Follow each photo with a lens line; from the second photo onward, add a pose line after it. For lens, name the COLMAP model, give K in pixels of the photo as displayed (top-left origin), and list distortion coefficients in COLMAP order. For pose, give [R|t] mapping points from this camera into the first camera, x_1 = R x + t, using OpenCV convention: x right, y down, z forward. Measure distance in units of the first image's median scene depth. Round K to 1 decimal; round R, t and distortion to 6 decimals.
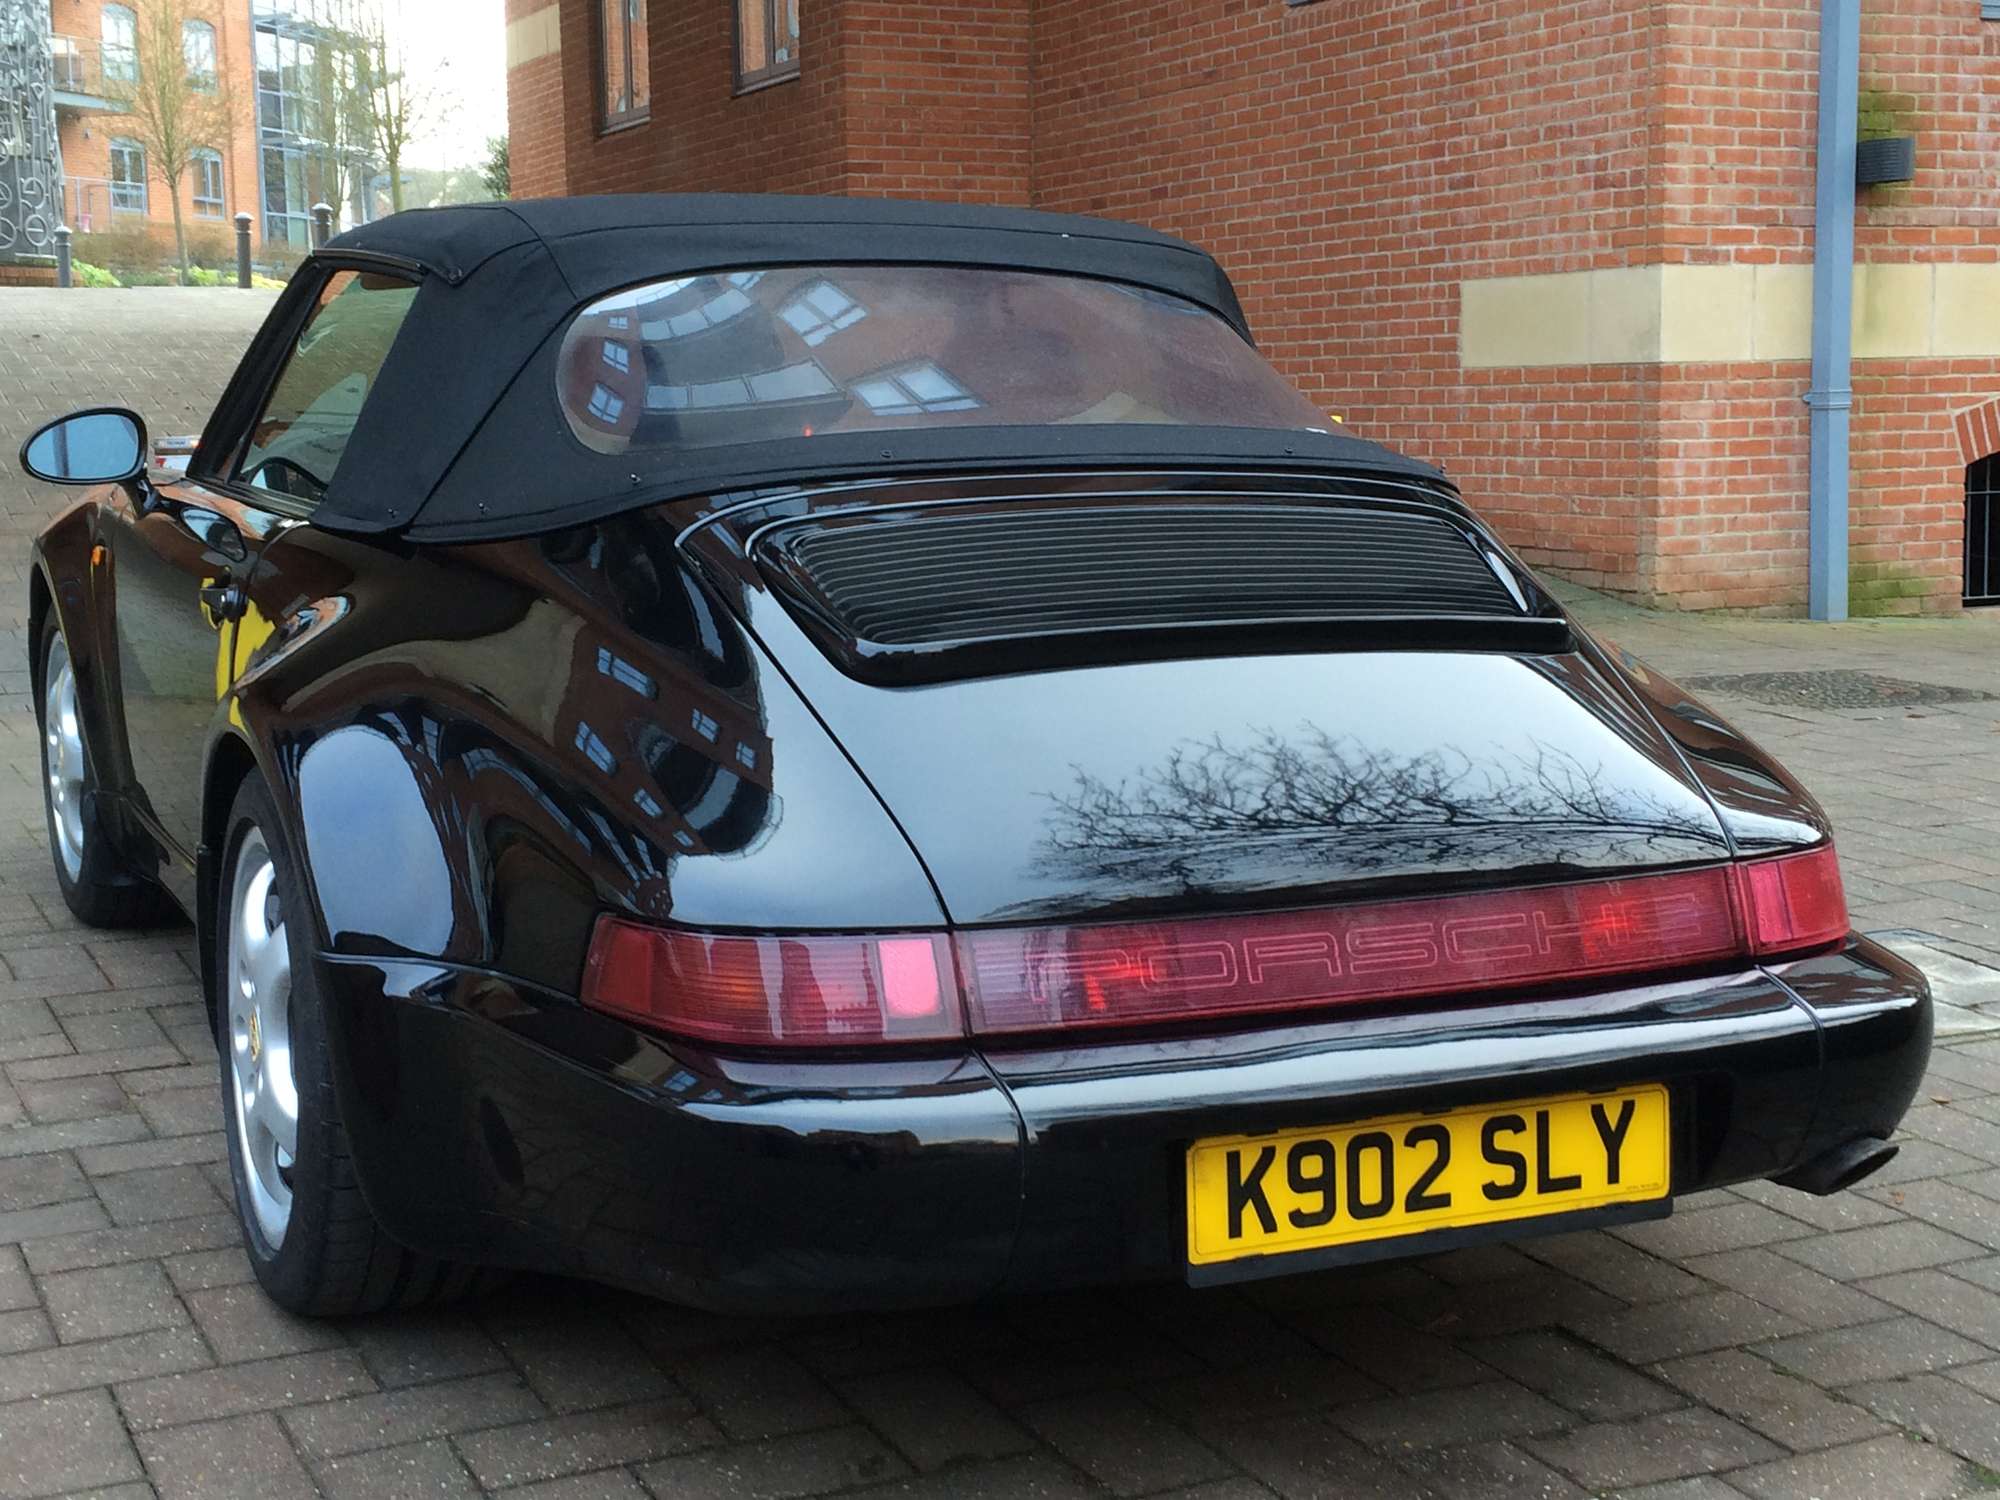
lens RADIAL K [[2766.9, 0, 1000.0], [0, 2766.9, 750.0], [0, 0, 1]] dist [0.055127, 0.033628]
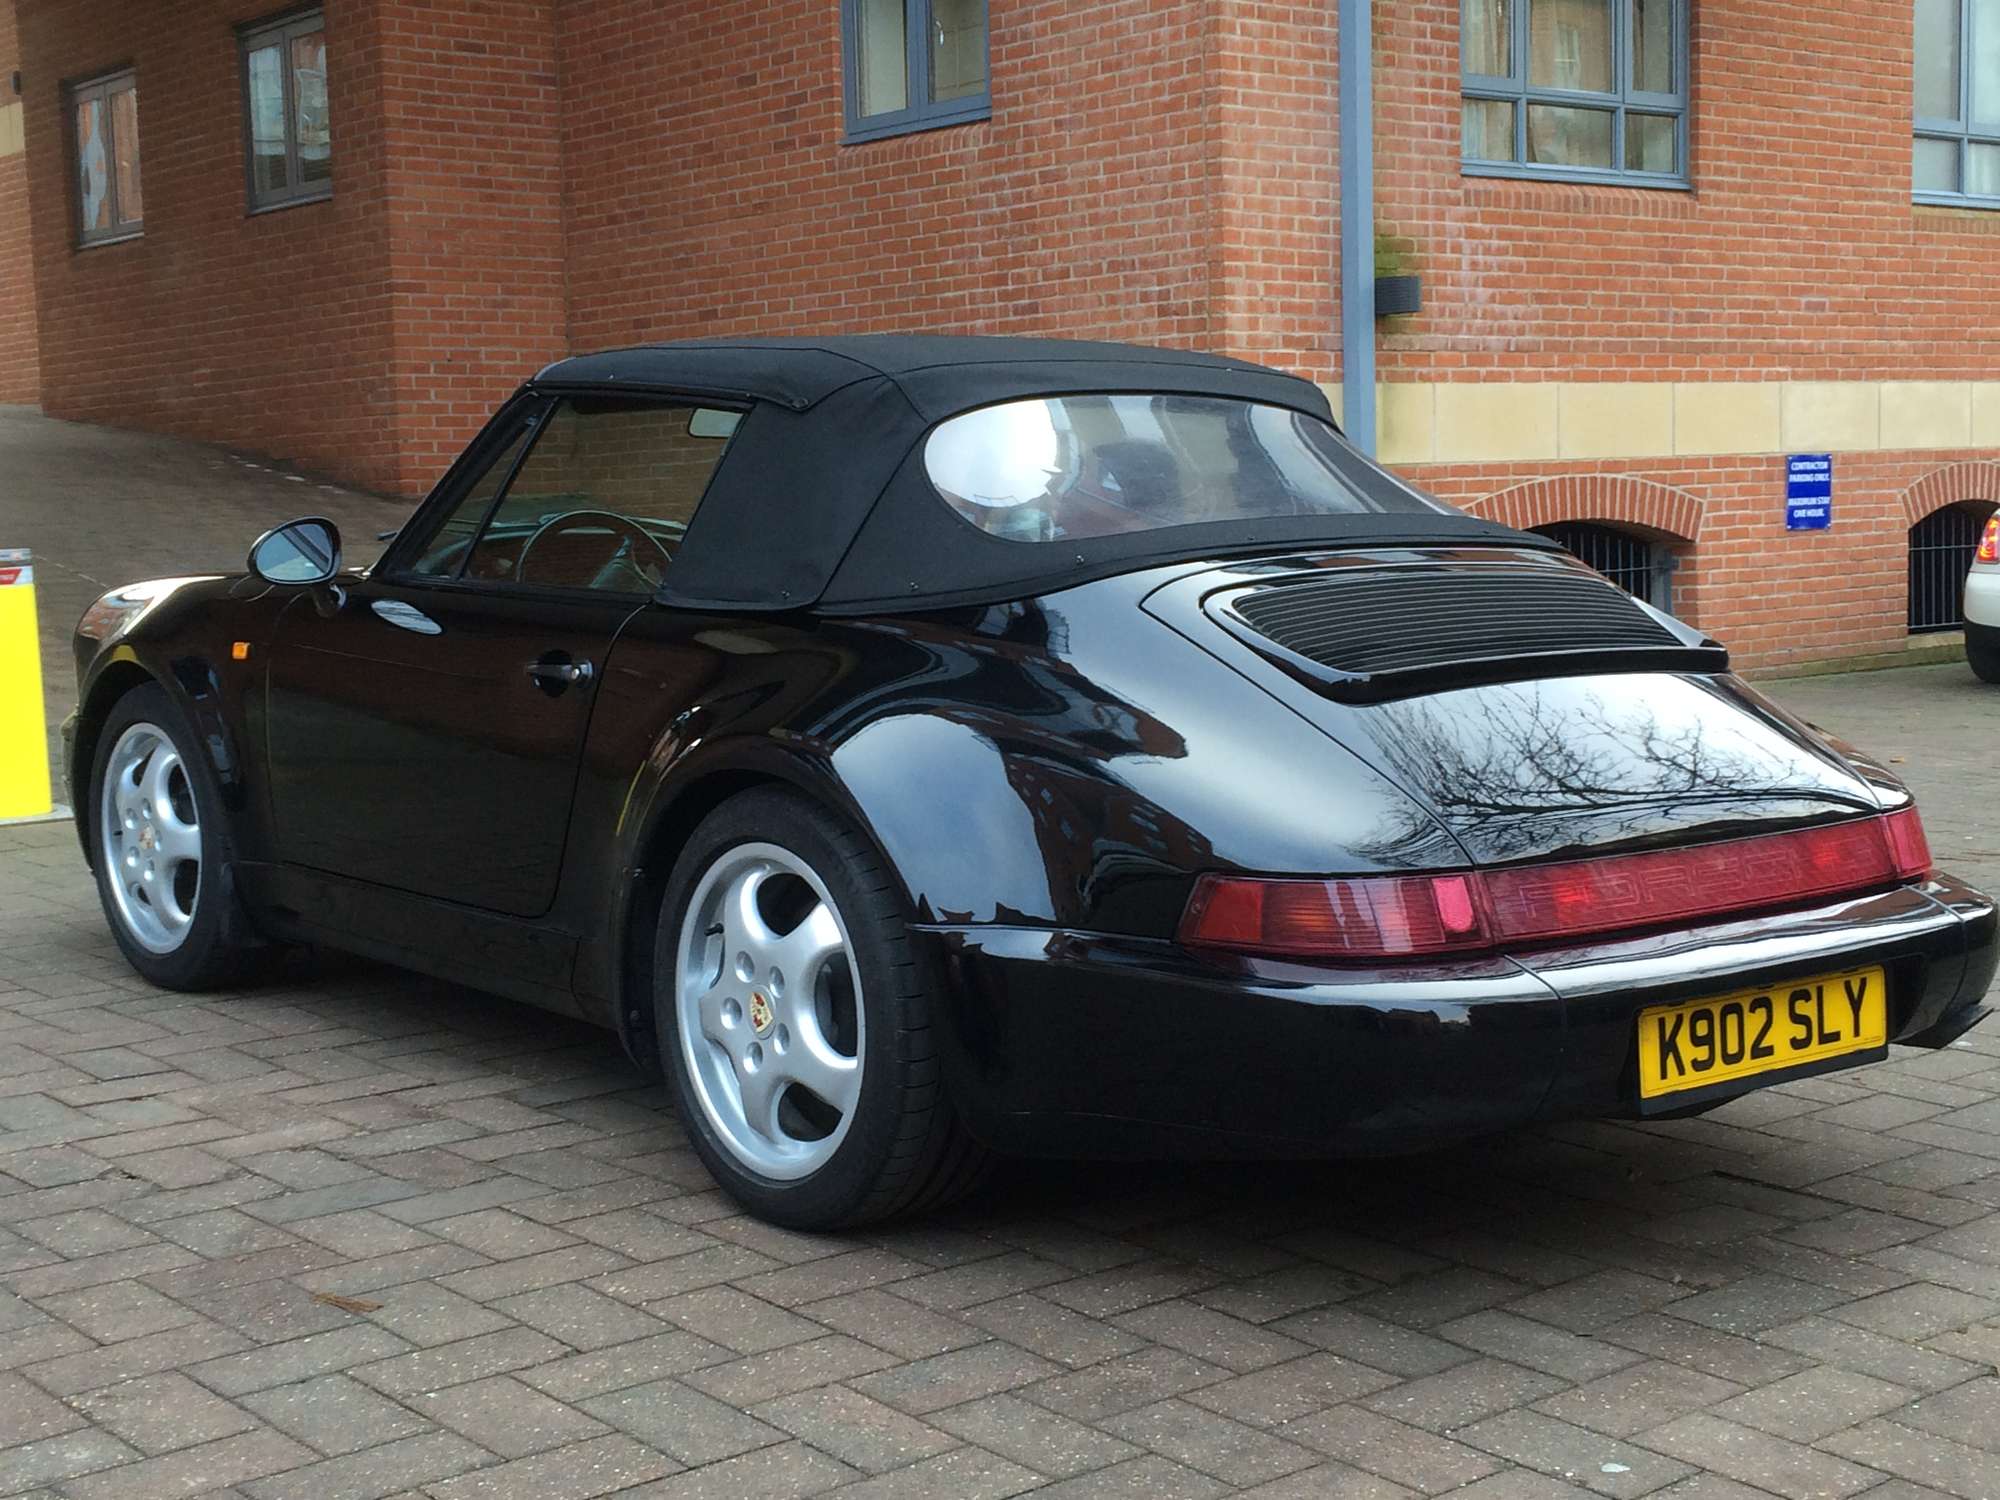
lens RADIAL K [[2766.9, 0, 1000.0], [0, 2766.9, 750.0], [0, 0, 1]] dist [0.055127, 0.033628]
pose [[0.968989, -0.033951, 0.244762, -0.130897], [0.043528, 0.998479, -0.033825, 0.009200], [-0.243241, 0.043430, 0.968993, -0.067114]]
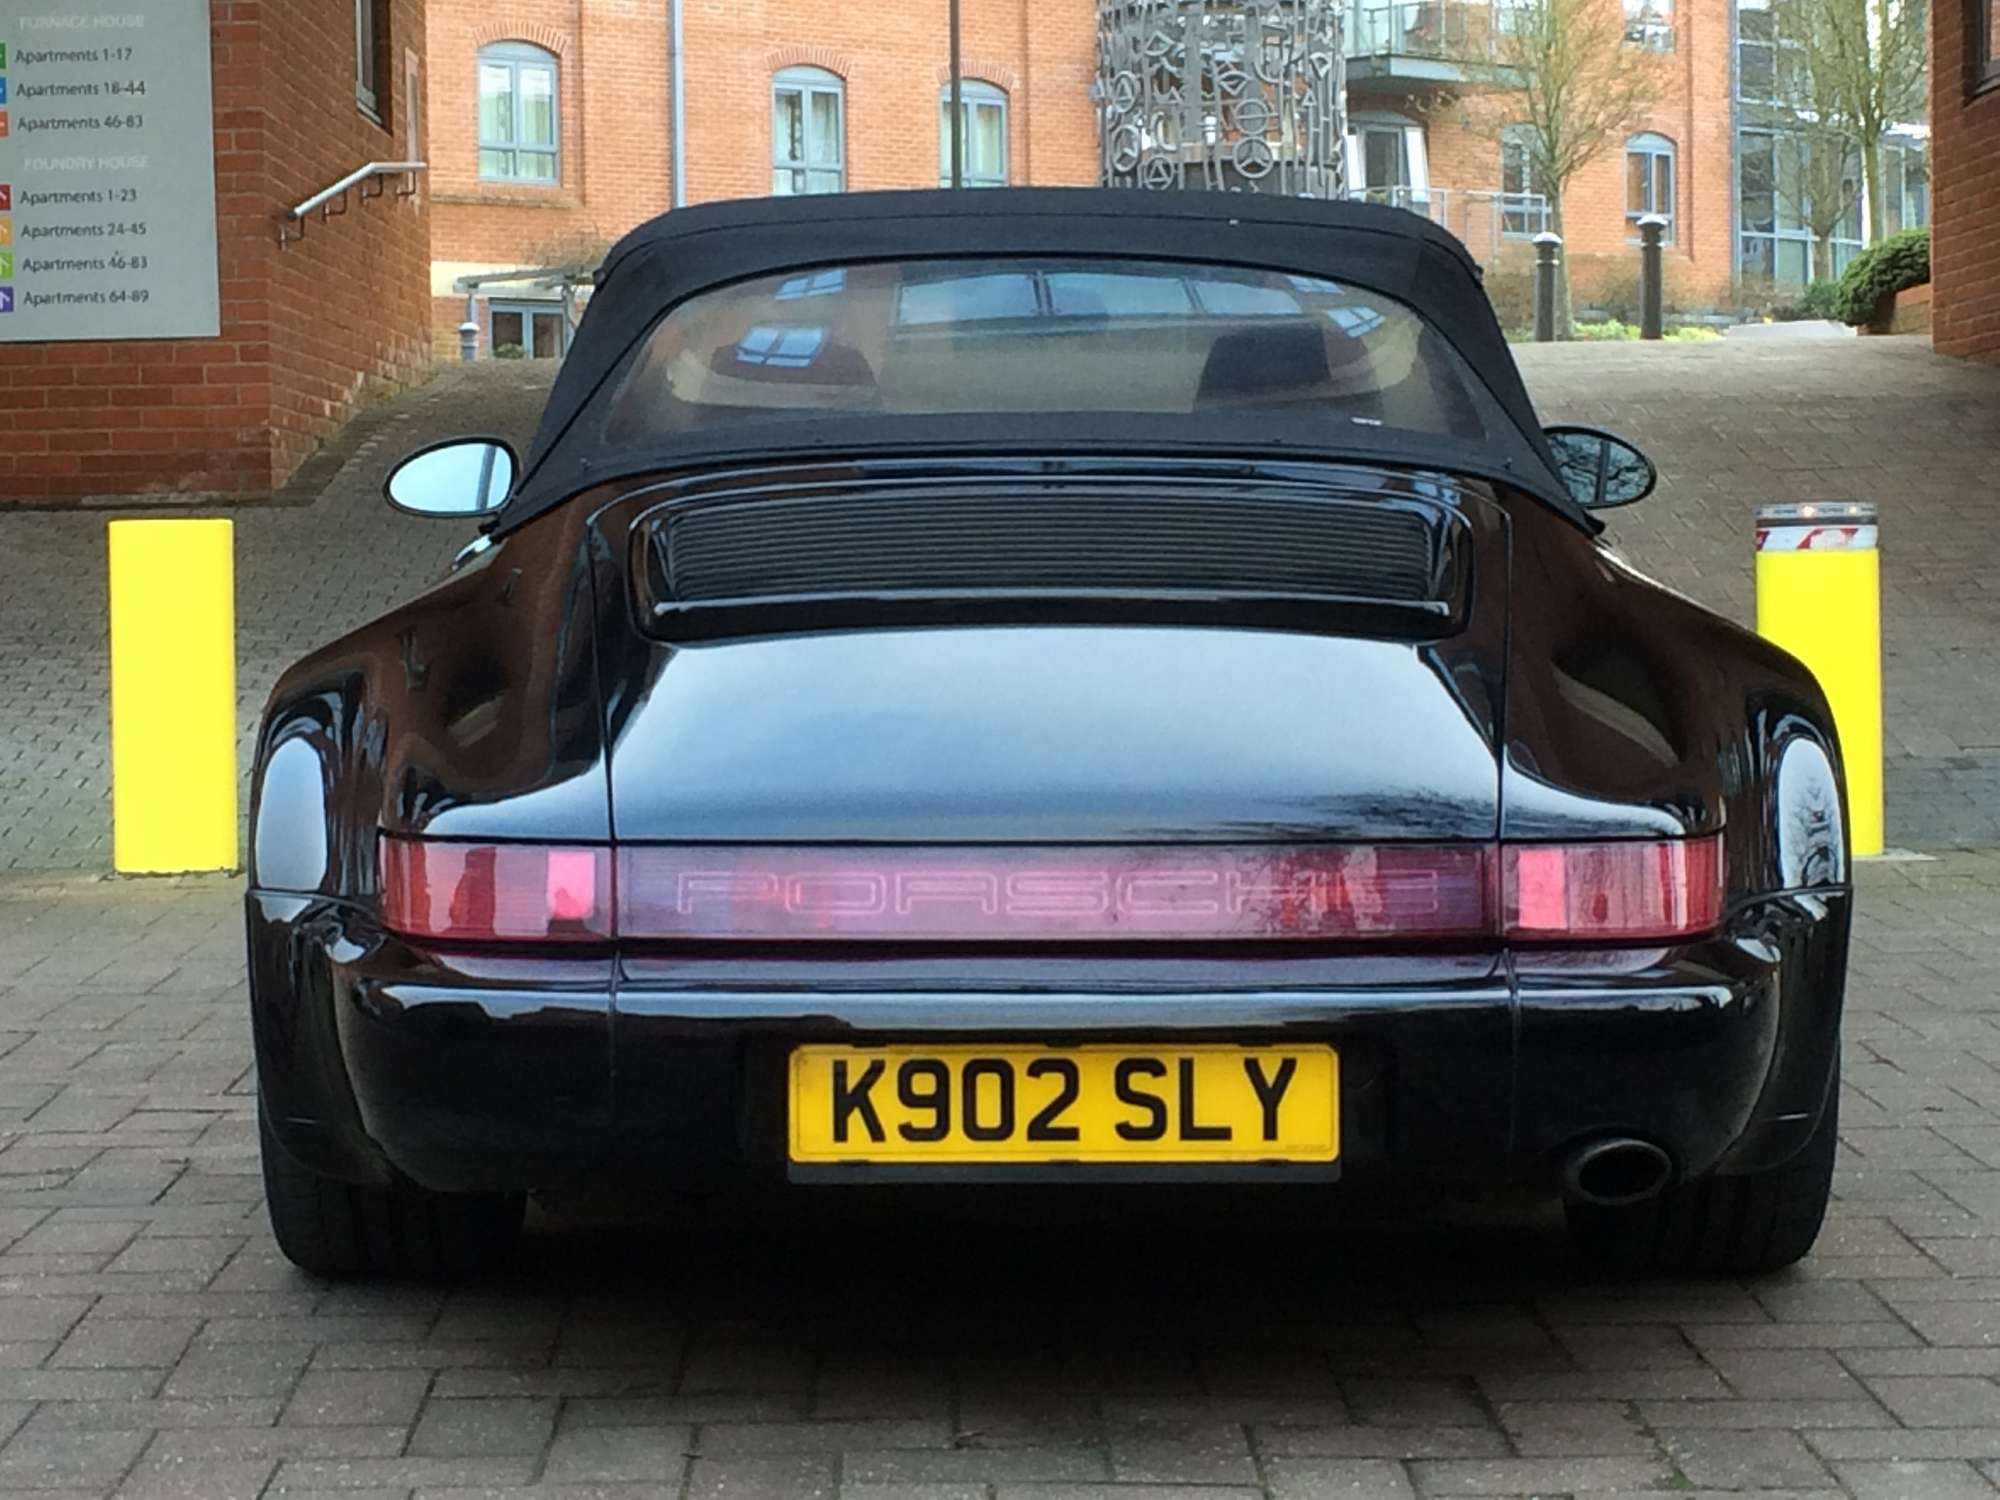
lens RADIAL K [[4738.0, 0, 1000.0], [0, 4738.0, 750.0], [0, 0, 1]] dist [0.073145, 0.272112]
pose [[0.908402, 0.018424, -0.417691, 0.201430], [-0.052283, 0.996193, -0.069763, 0.033465], [0.414816, 0.085211, 0.905907, -0.143673]]
